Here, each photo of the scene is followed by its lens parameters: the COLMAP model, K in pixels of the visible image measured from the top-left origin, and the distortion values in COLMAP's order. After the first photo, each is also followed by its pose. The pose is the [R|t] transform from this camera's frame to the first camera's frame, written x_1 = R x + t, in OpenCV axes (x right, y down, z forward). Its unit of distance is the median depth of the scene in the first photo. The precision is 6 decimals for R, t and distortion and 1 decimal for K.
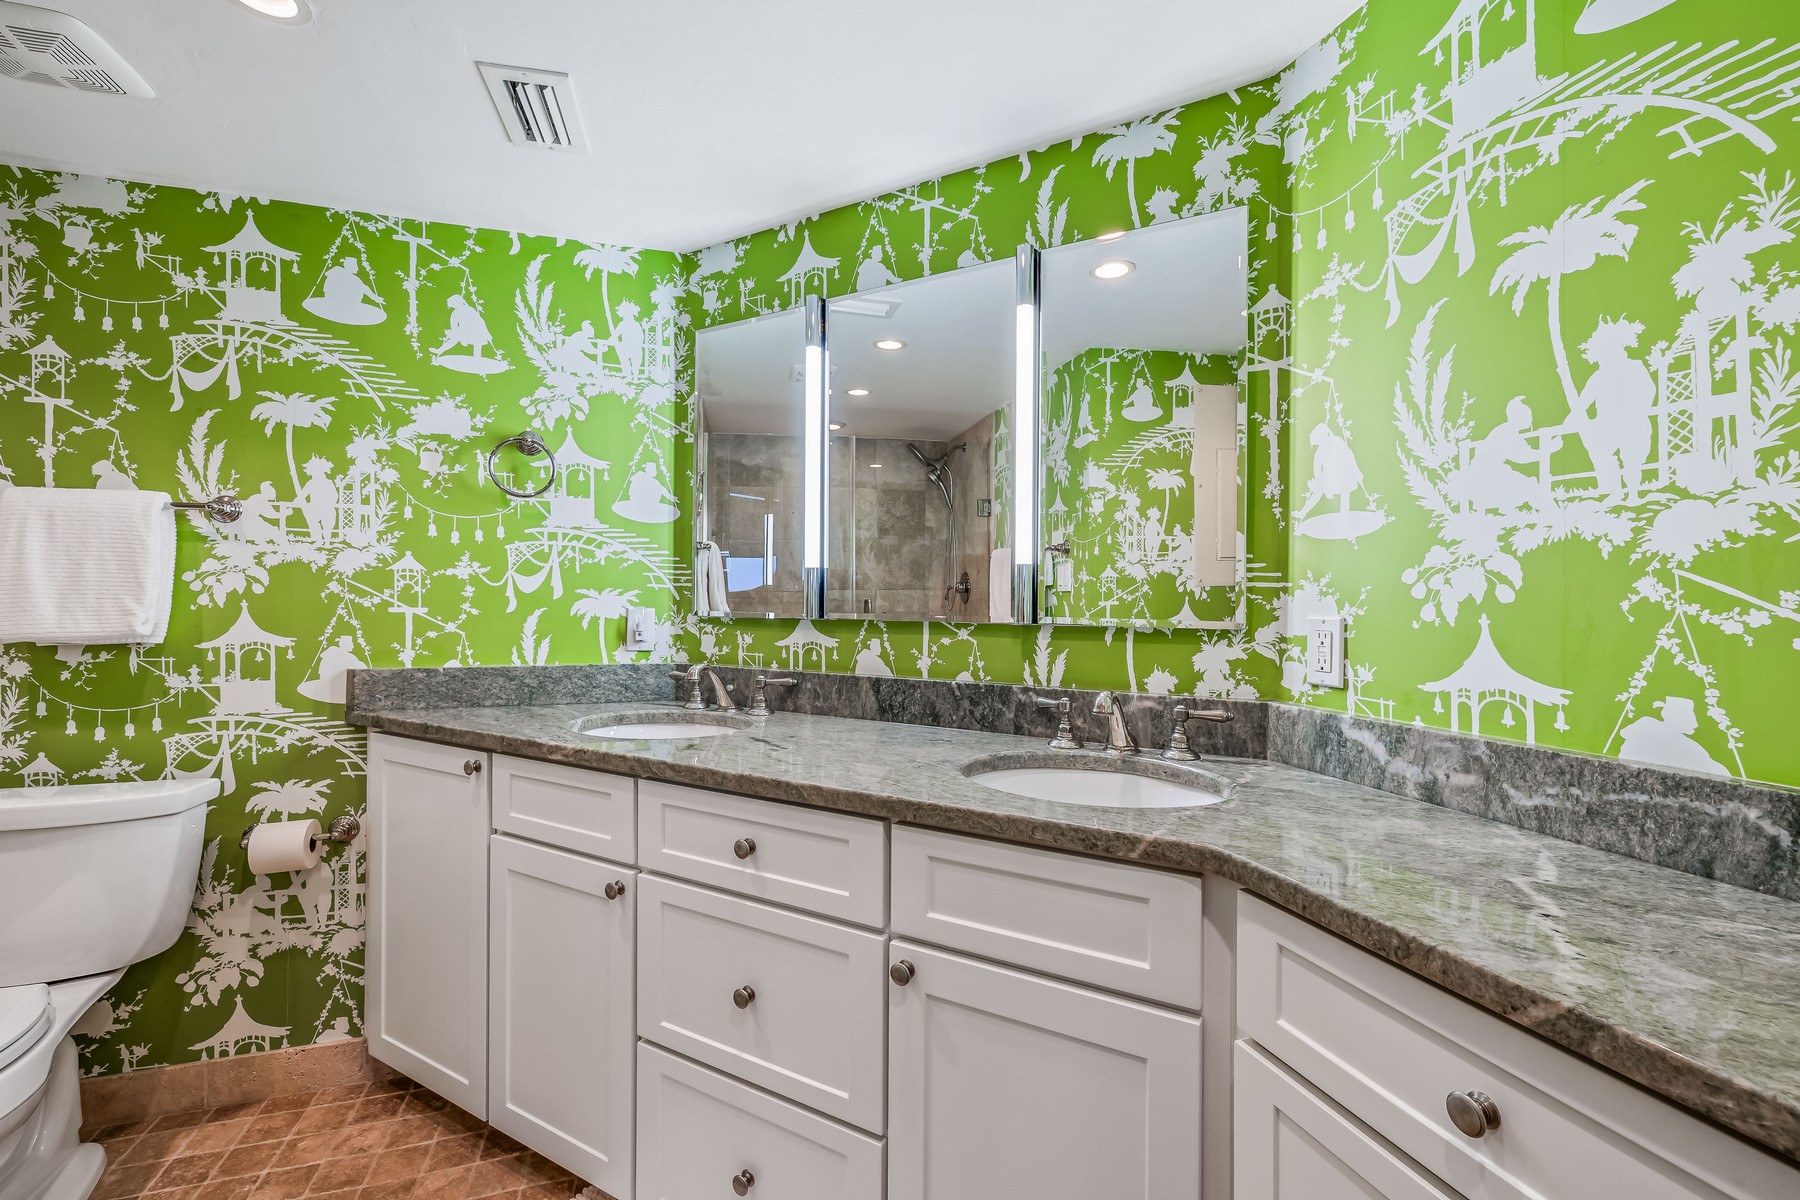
lens RADIAL K [[741.0, 0, 899.3], [0, 741.0, 599.3], [0, 0, 1]] dist [-0.002586, 0.000039]
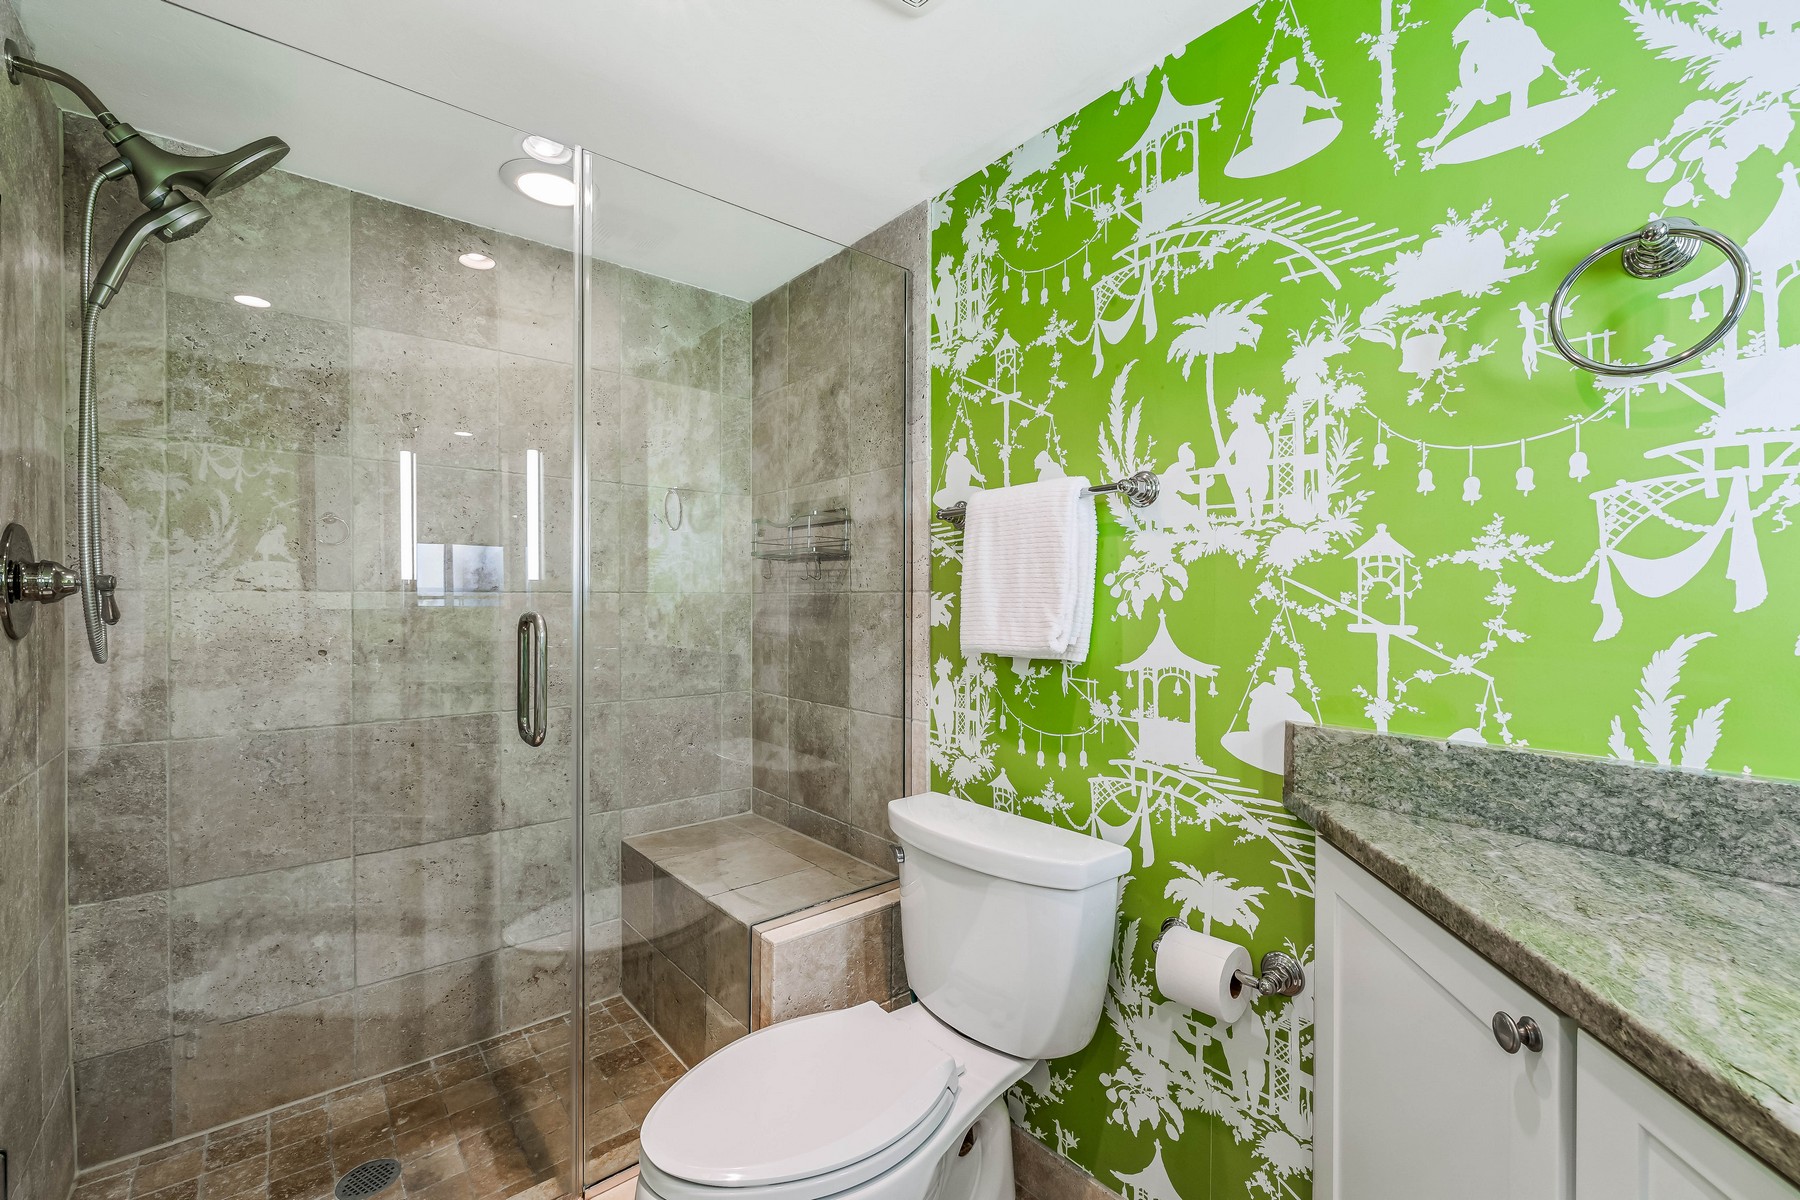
lens RADIAL K [[741.0, 0, 899.3], [0, 741.0, 599.3], [0, 0, 1]] dist [-0.002586, 0.000039]
pose [[0.357933, -0.004783, -0.933735, -0.280082], [-0.001028, 0.999984, -0.005517, -0.004795], [0.933747, 0.002935, 0.357922, 0.474053]]
